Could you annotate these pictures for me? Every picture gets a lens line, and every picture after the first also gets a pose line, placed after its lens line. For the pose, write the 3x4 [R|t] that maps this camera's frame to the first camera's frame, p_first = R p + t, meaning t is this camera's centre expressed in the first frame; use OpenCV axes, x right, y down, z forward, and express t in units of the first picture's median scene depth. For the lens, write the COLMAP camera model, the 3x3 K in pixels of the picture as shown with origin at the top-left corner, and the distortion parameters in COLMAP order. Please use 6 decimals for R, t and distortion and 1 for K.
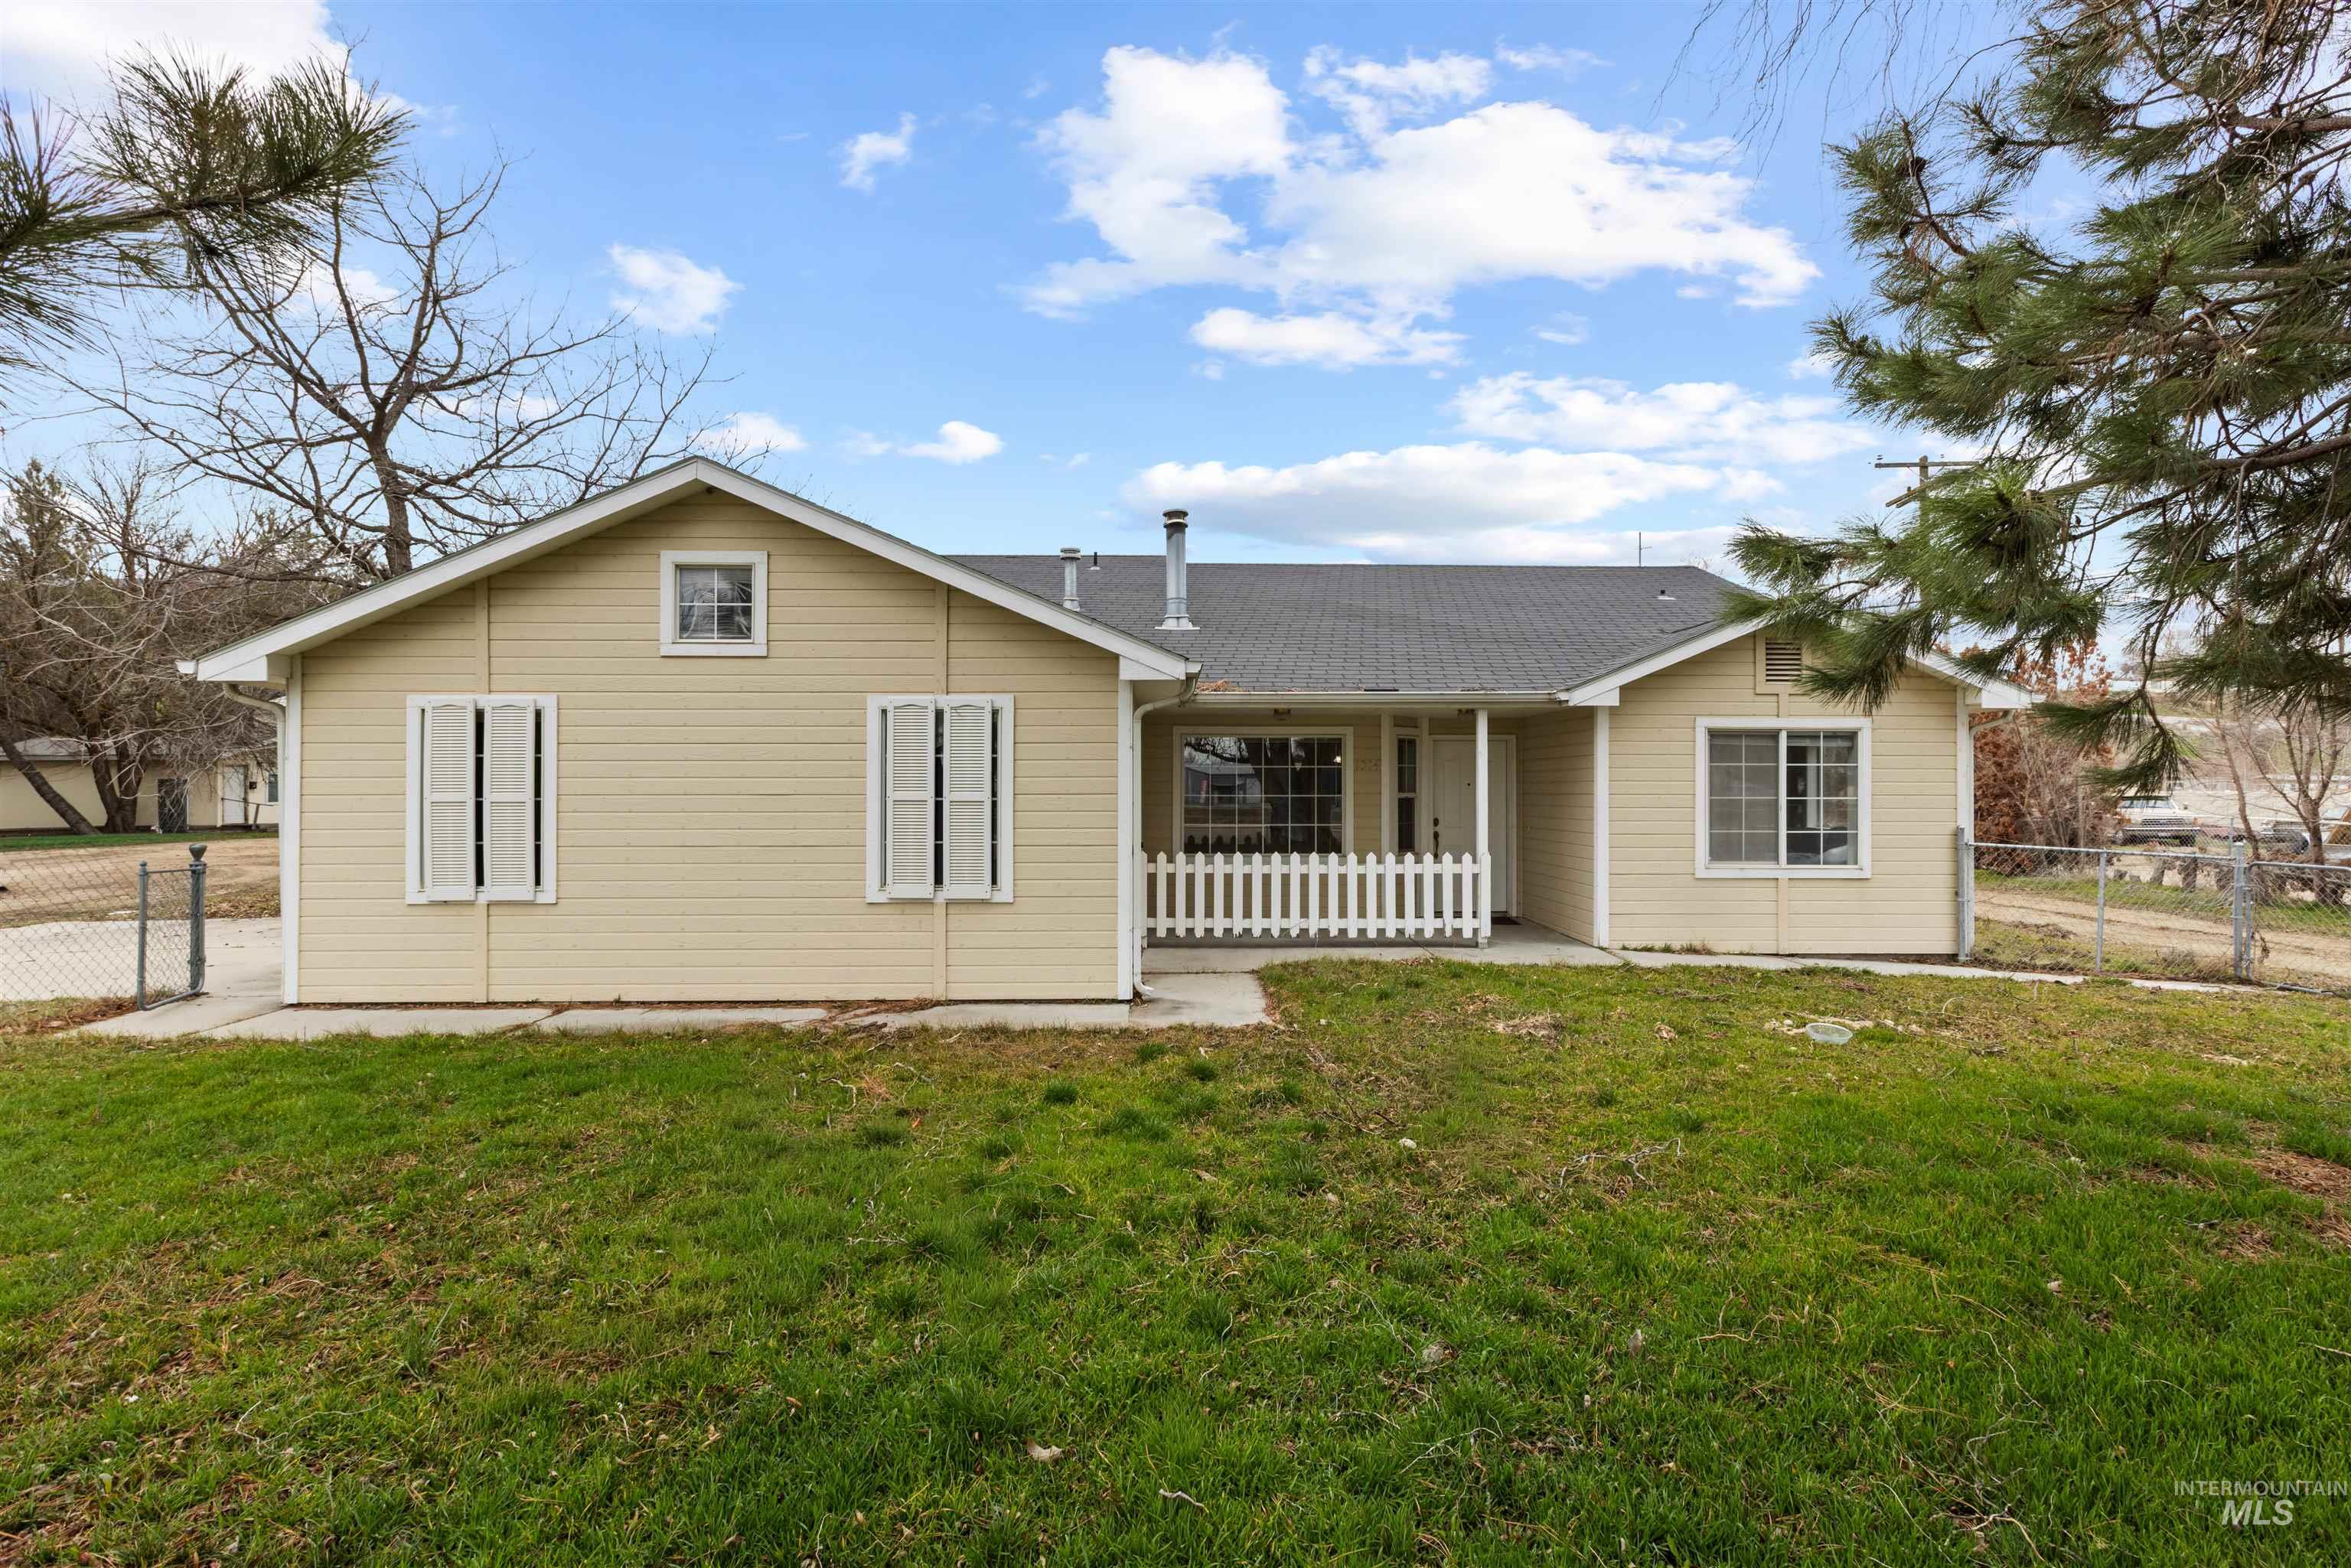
lens RADIAL K [[1089.7, 0, 1175.5], [0, 1089.7, 784.0], [0, 0, 1]] dist [-0.000775, -0.000525]
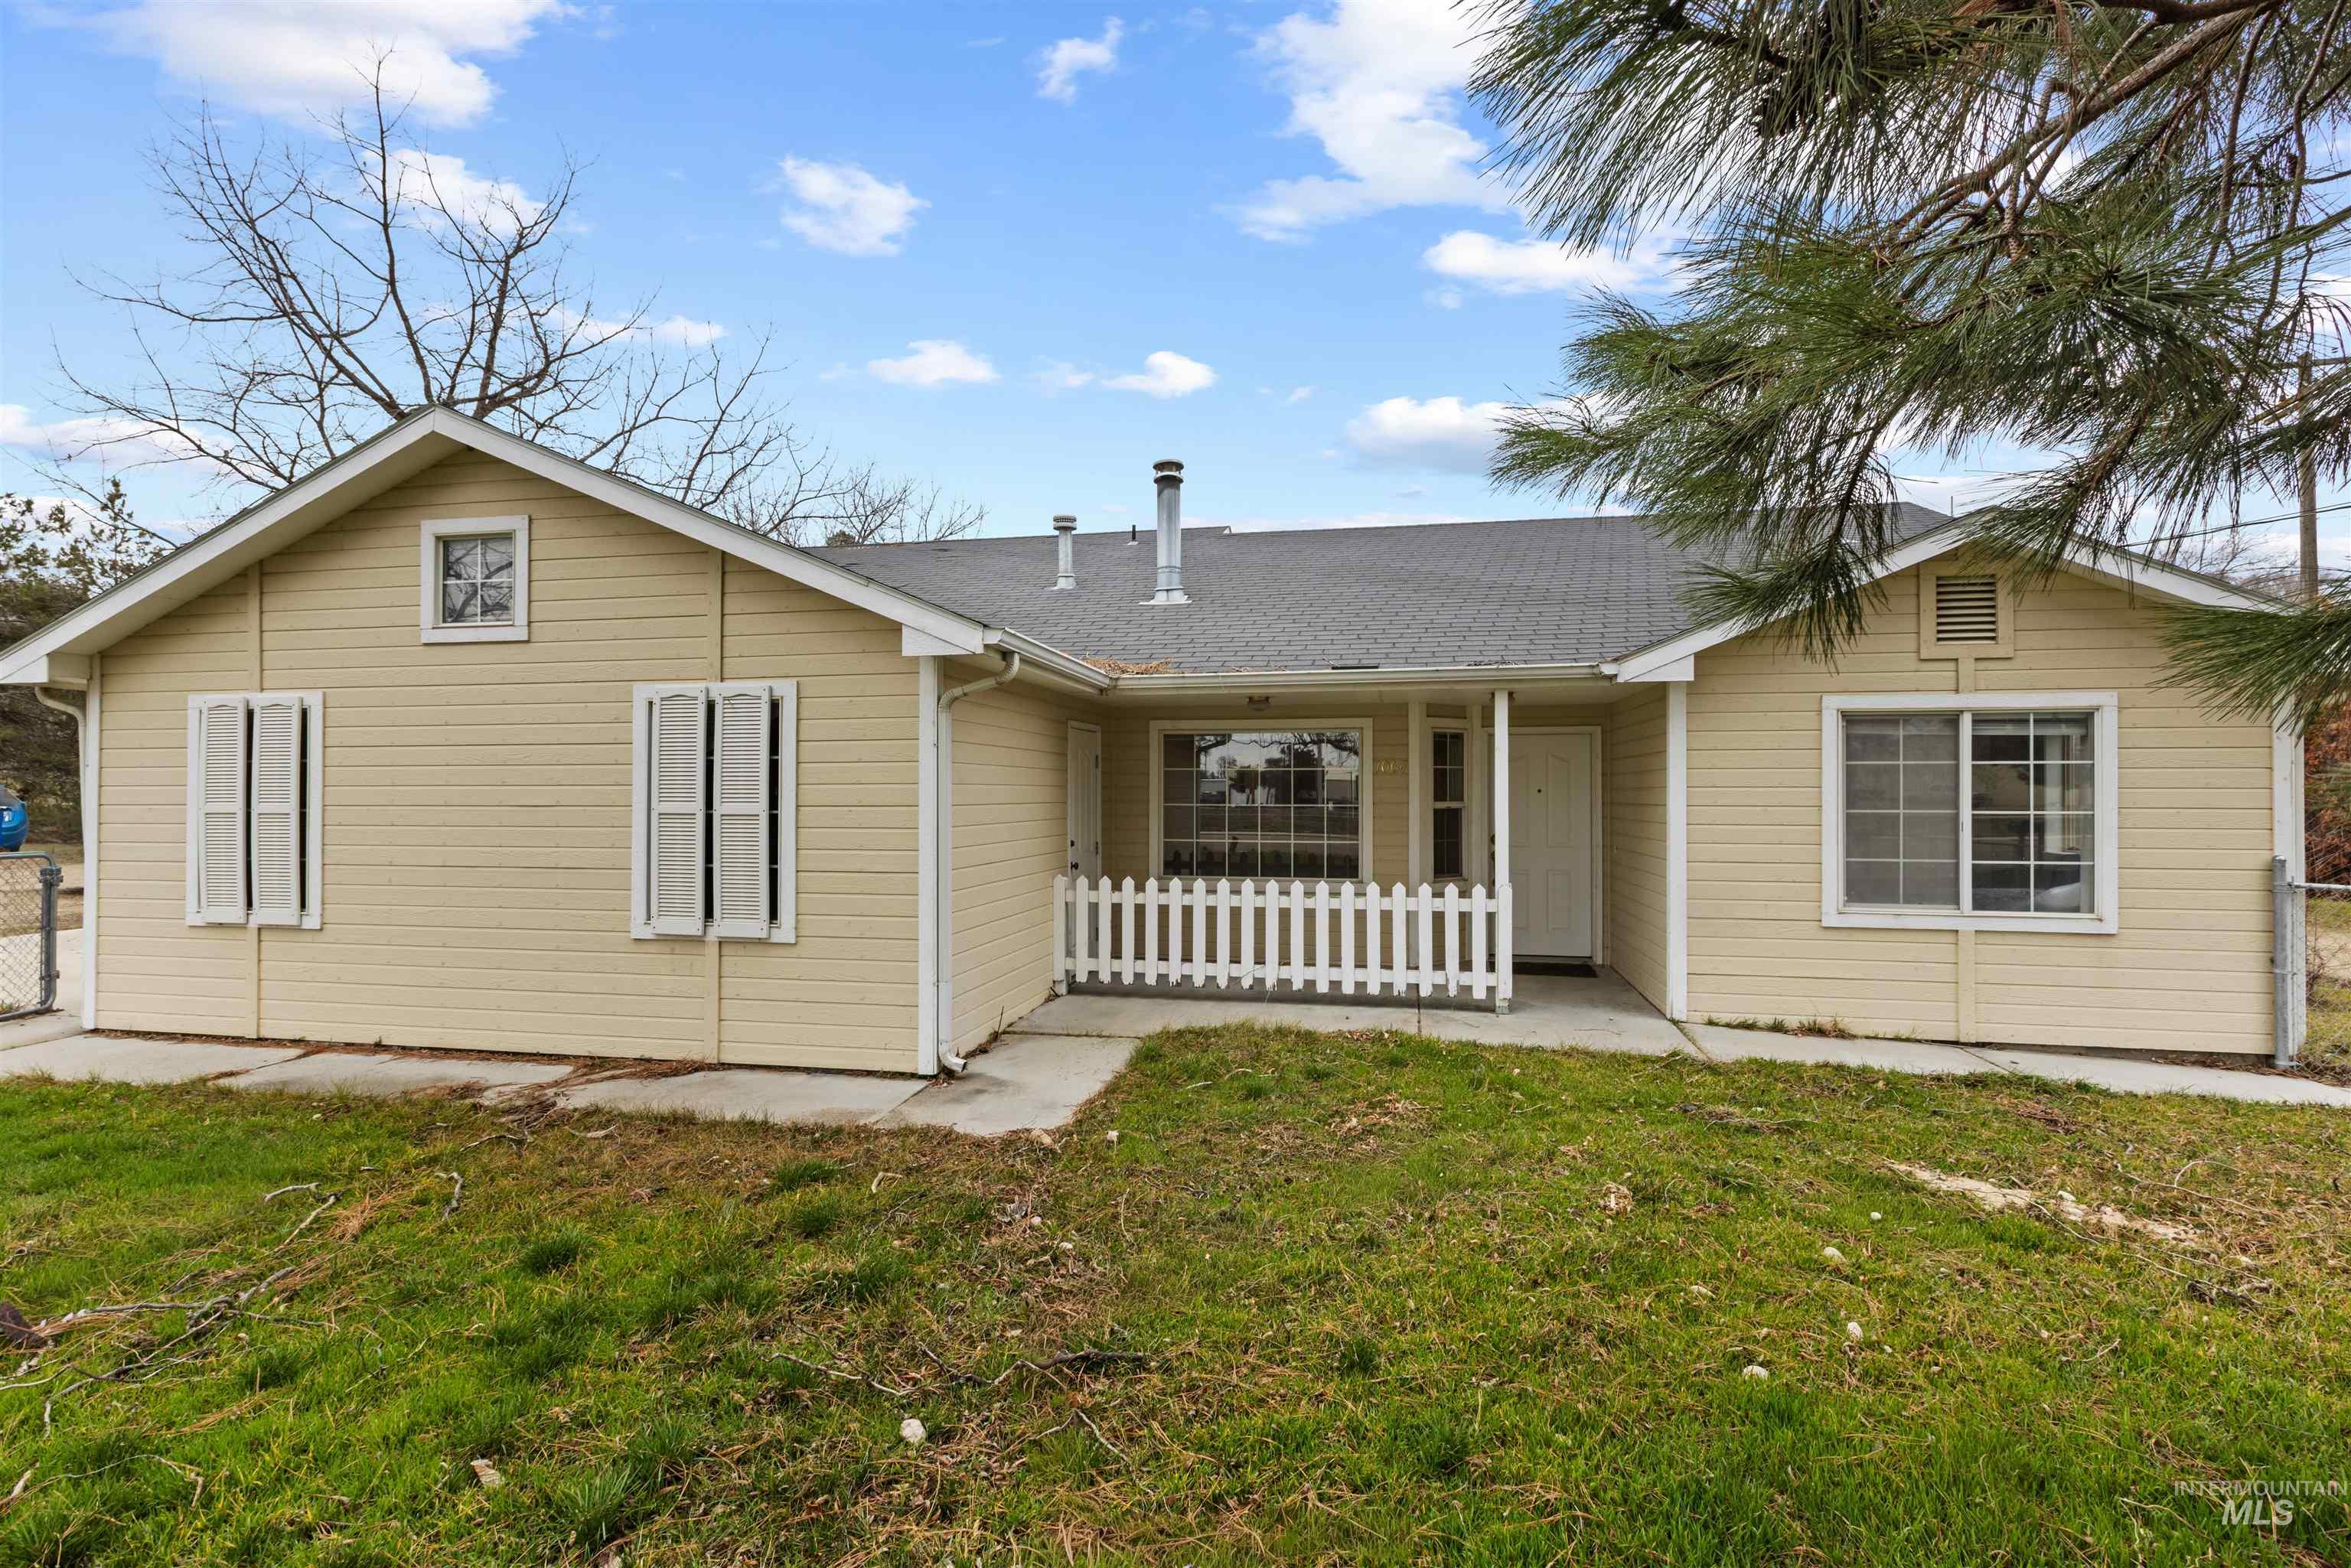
lens RADIAL K [[1089.7, 0, 1175.5], [0, 1089.7, 784.0], [0, 0, 1]] dist [-0.000775, -0.000525]
pose [[0.974790, -0.001419, -0.223118, 0.245229], [0.001059, 0.999998, -0.001736, -0.004177], [0.223120, 0.001456, 0.974790, 0.244603]]
